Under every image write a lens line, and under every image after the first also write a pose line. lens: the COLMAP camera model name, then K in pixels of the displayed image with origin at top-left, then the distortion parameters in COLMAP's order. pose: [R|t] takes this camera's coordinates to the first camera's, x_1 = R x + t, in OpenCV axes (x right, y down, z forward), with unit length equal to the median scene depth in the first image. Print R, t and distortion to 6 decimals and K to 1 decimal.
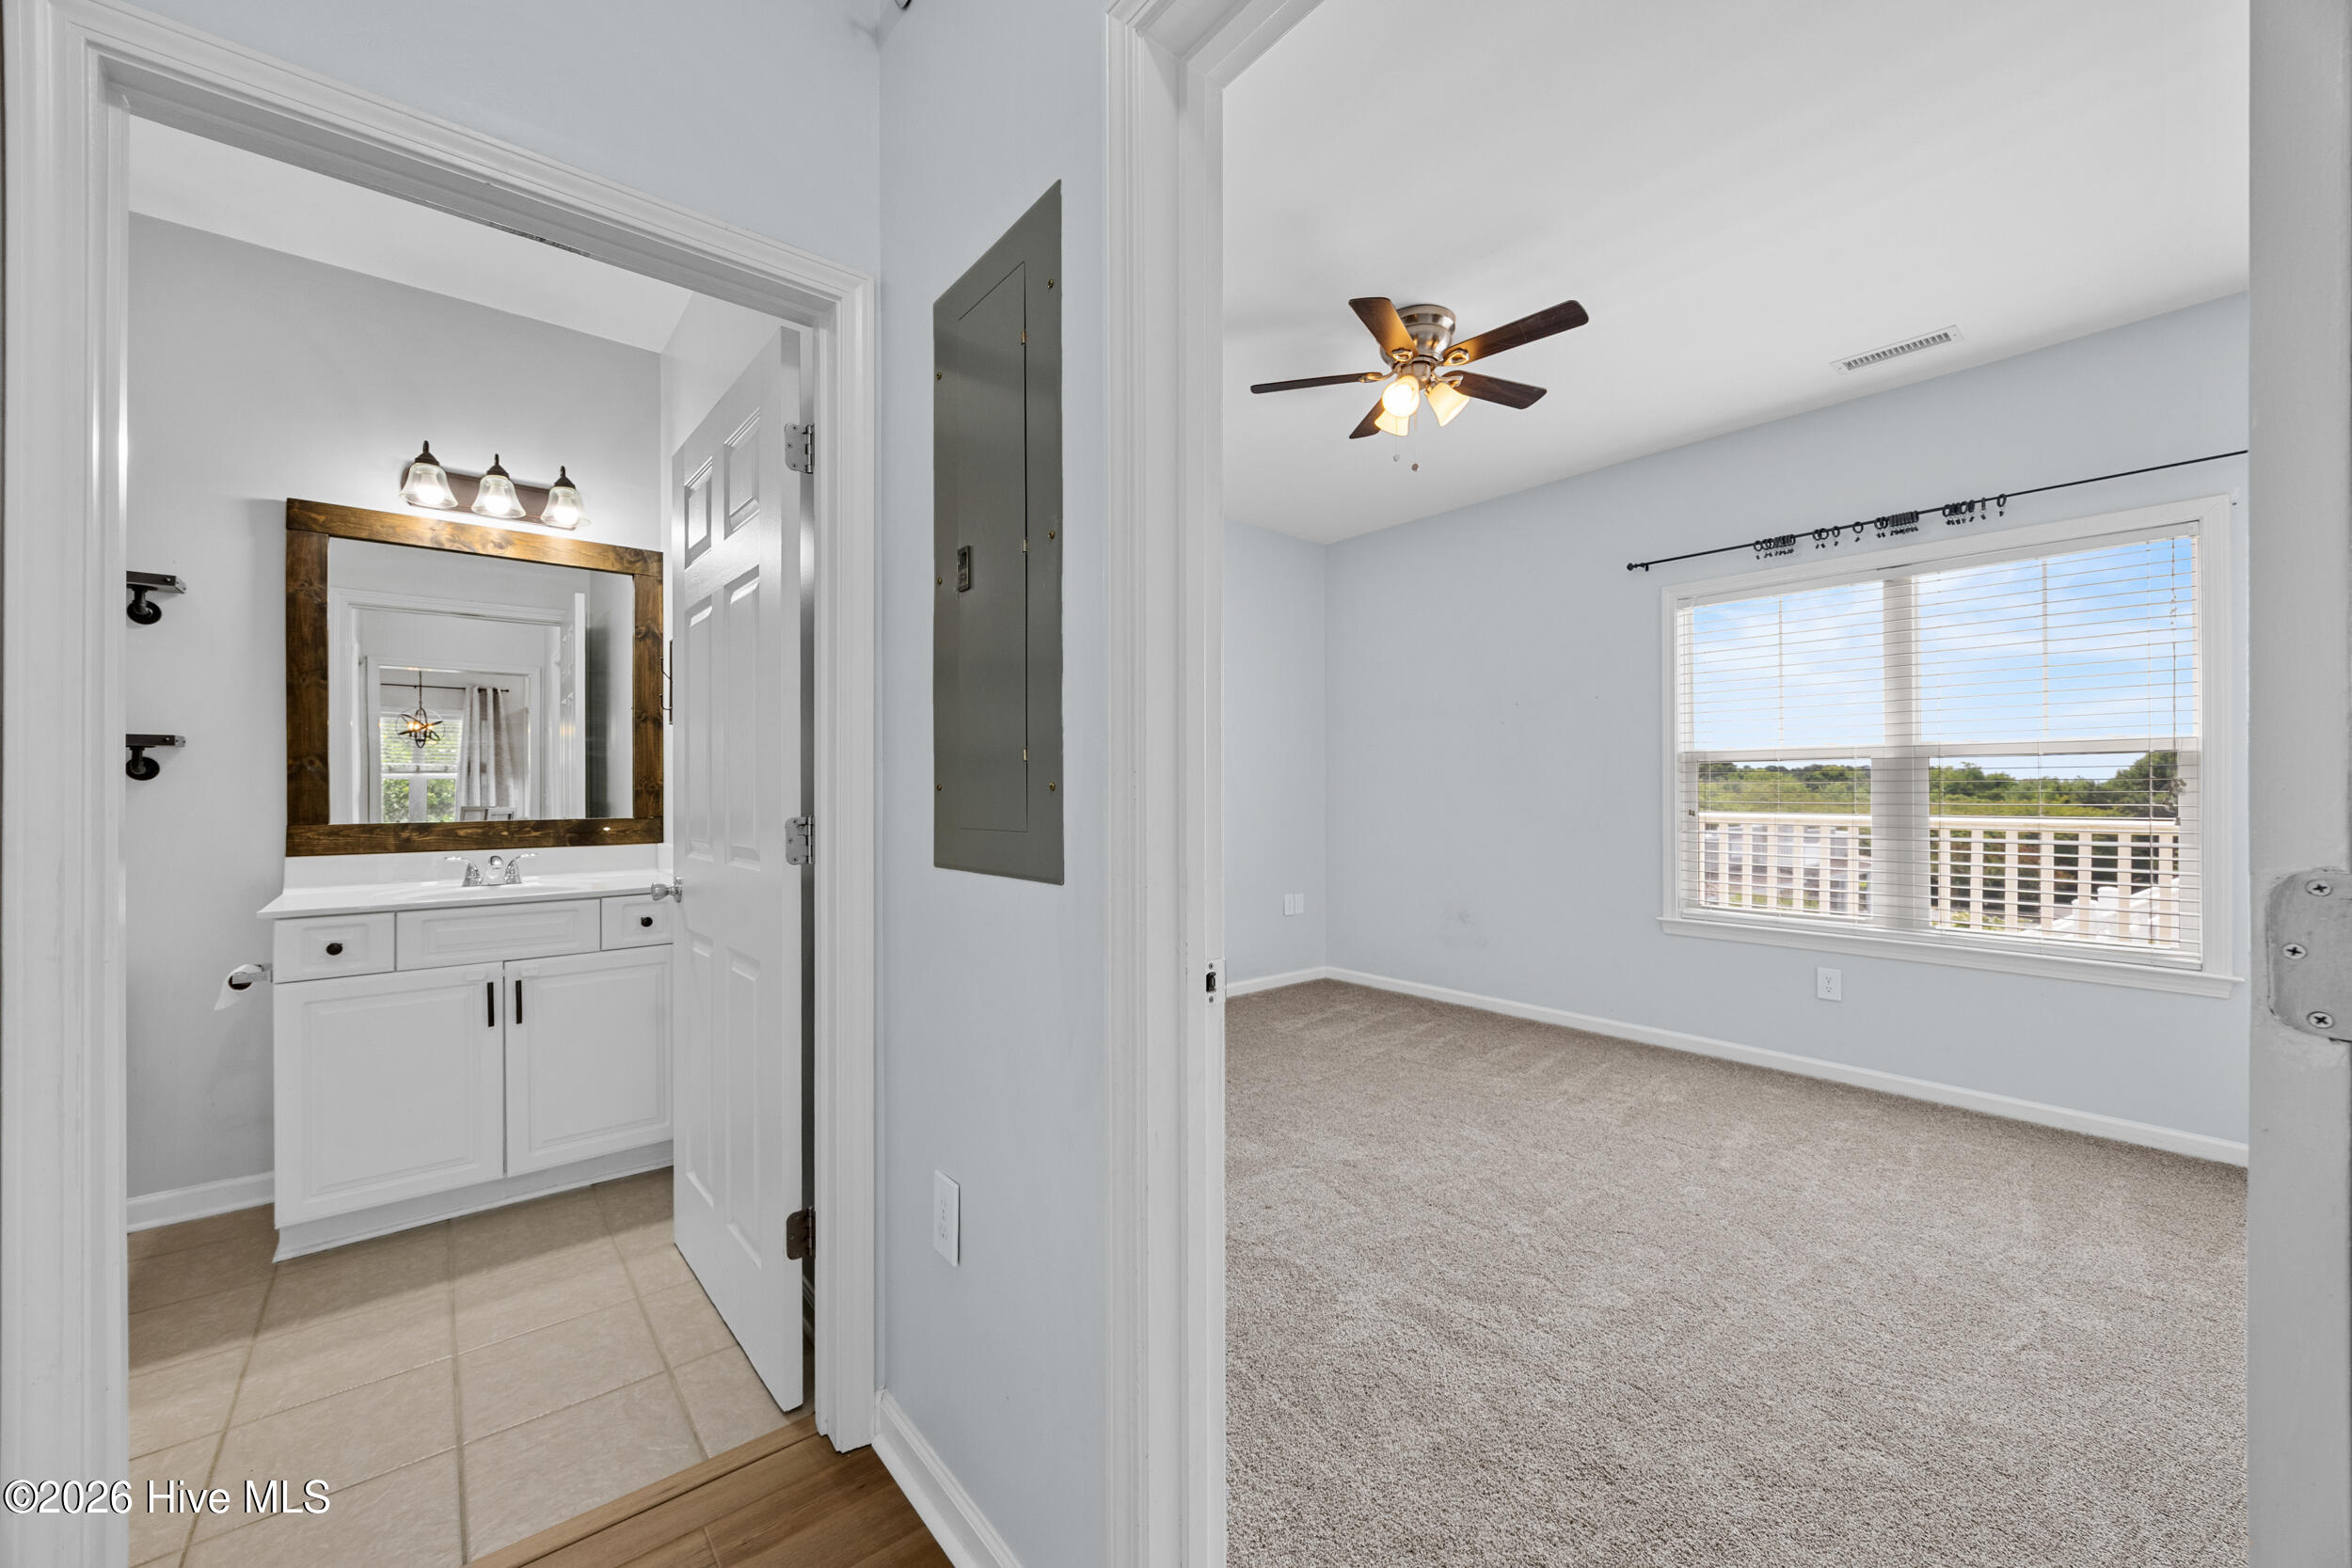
lens RADIAL K [[888.9, 0, 1165.1], [0, 888.9, 794.3], [0, 0, 1]] dist [-0.003593, 0.000041]
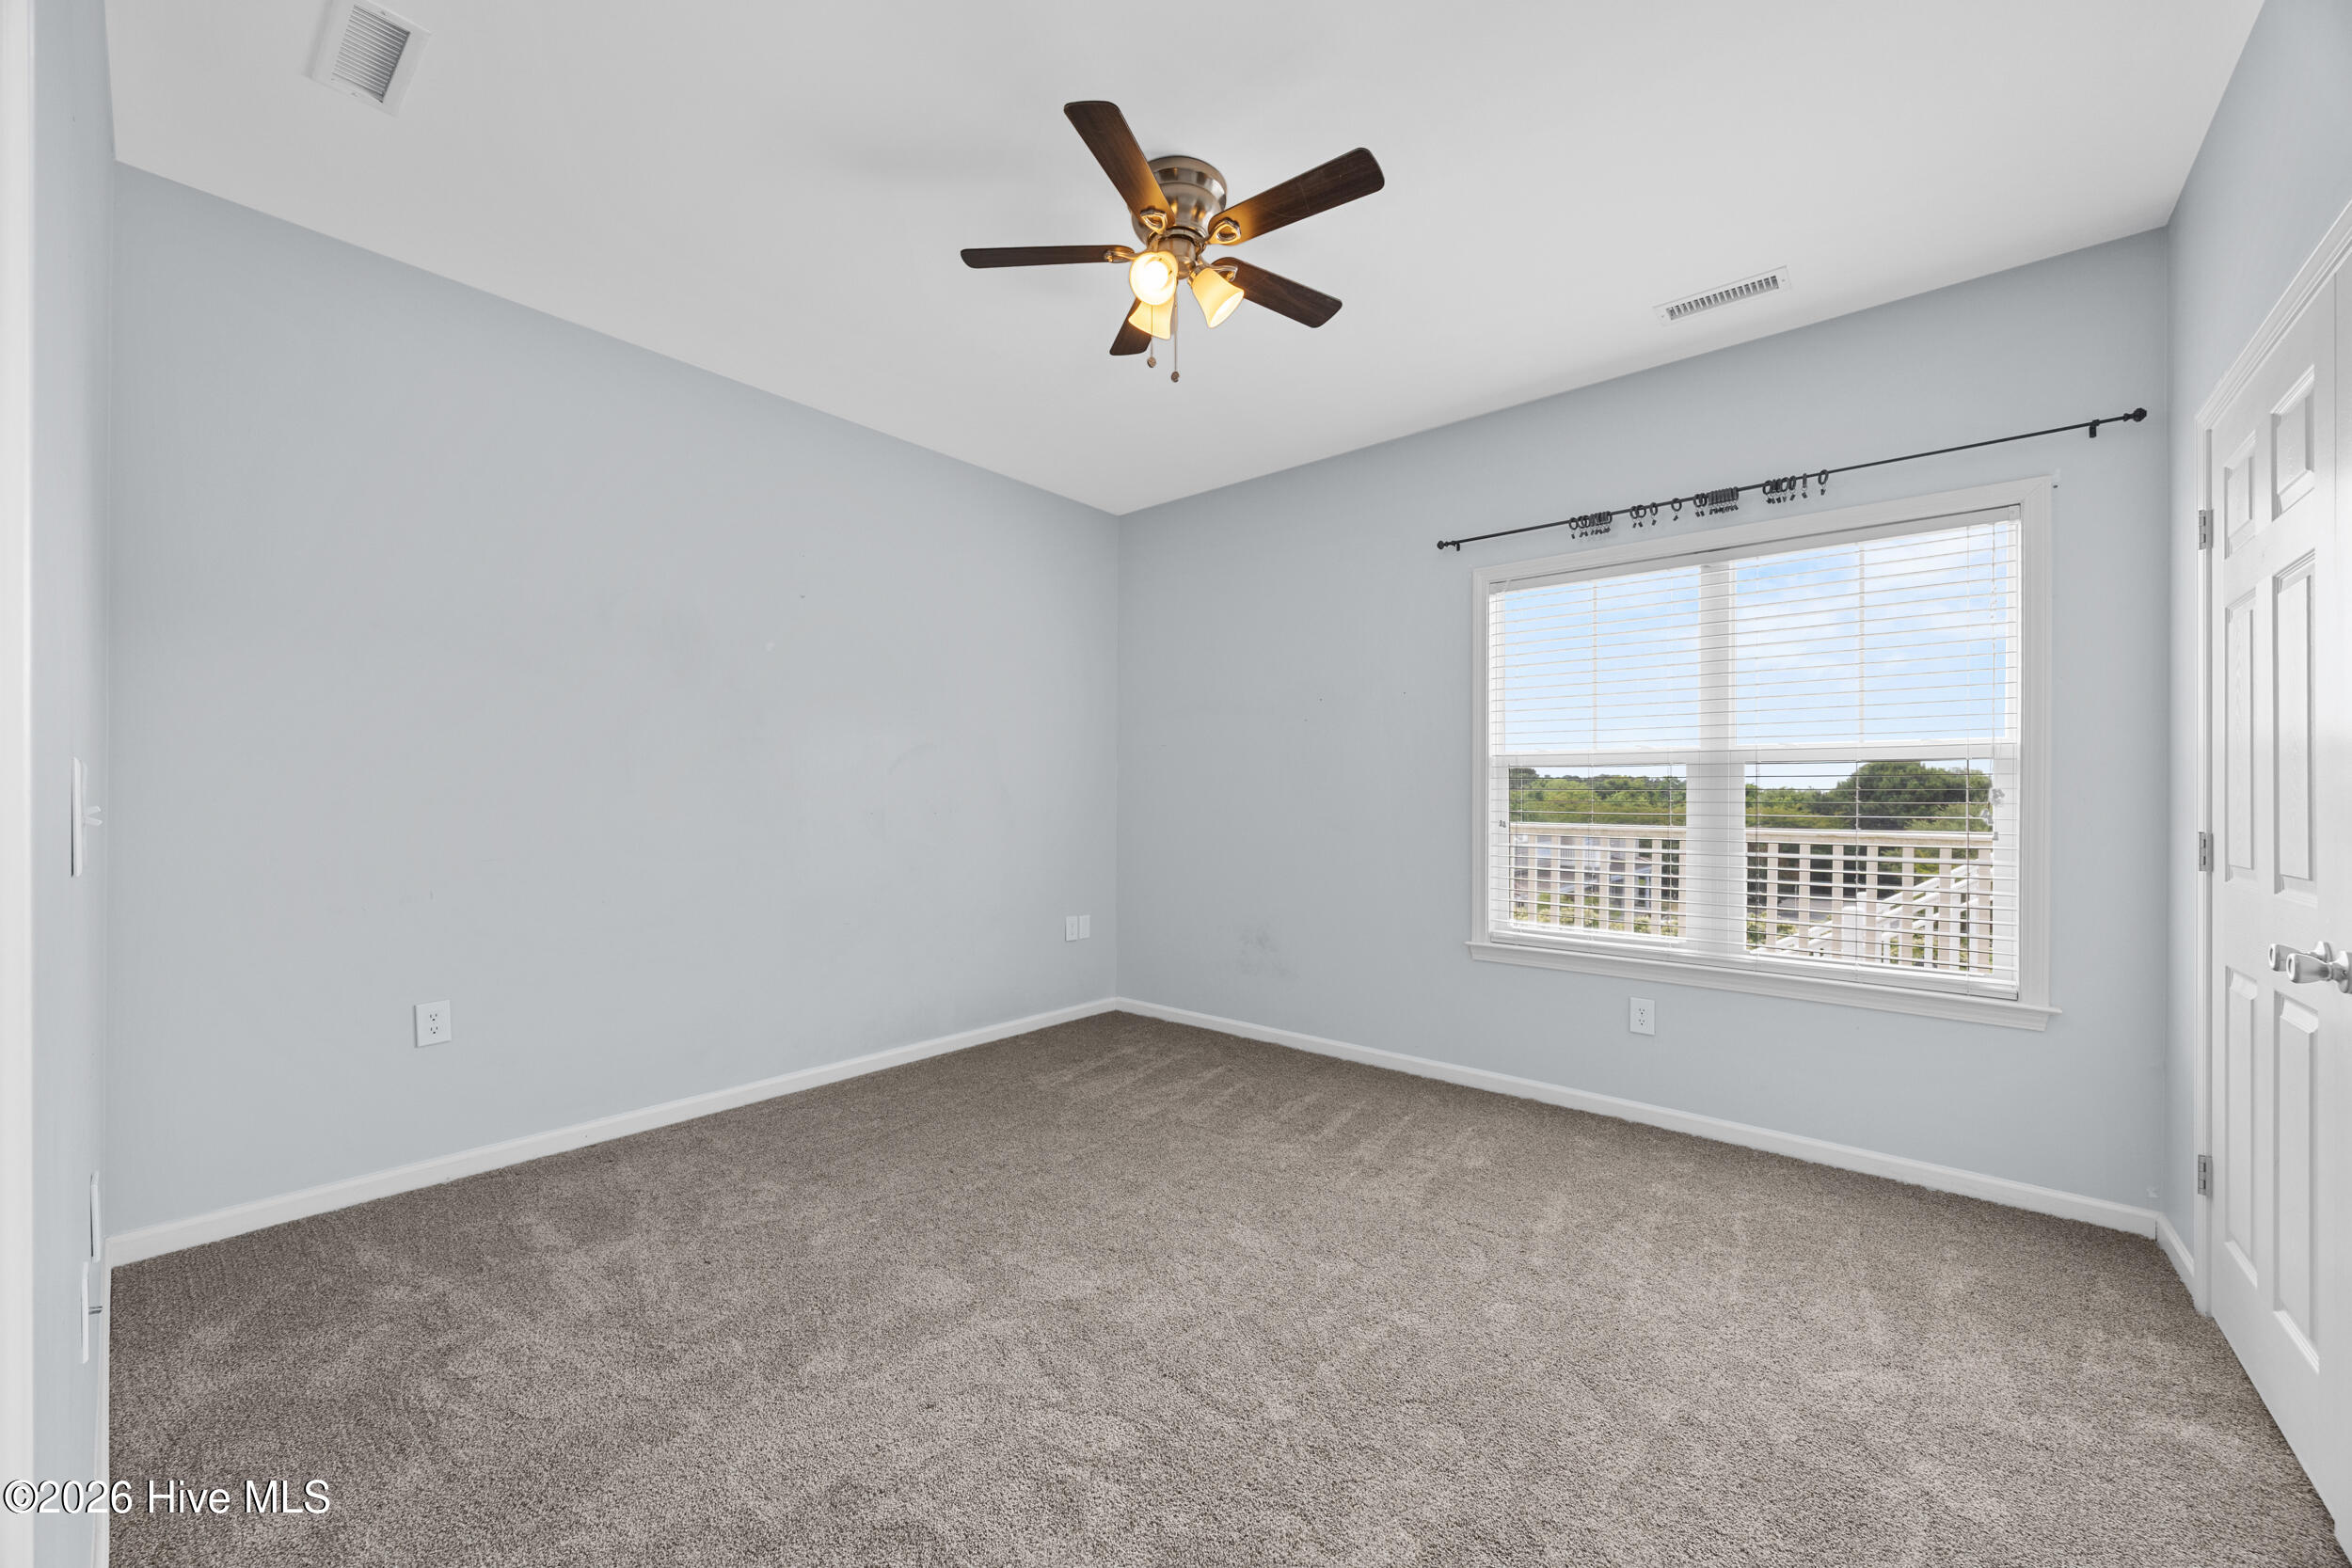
lens RADIAL K [[890.8, 0, 1171.9], [0, 890.8, 804.5], [0, 0, 1]] dist [-0.003670, 0.000171]
pose [[0.983659, 0.004268, 0.179990, 0.153911], [-0.005521, 0.999964, 0.006462, -0.003046], [-0.179956, -0.007351, 0.983647, 0.262533]]
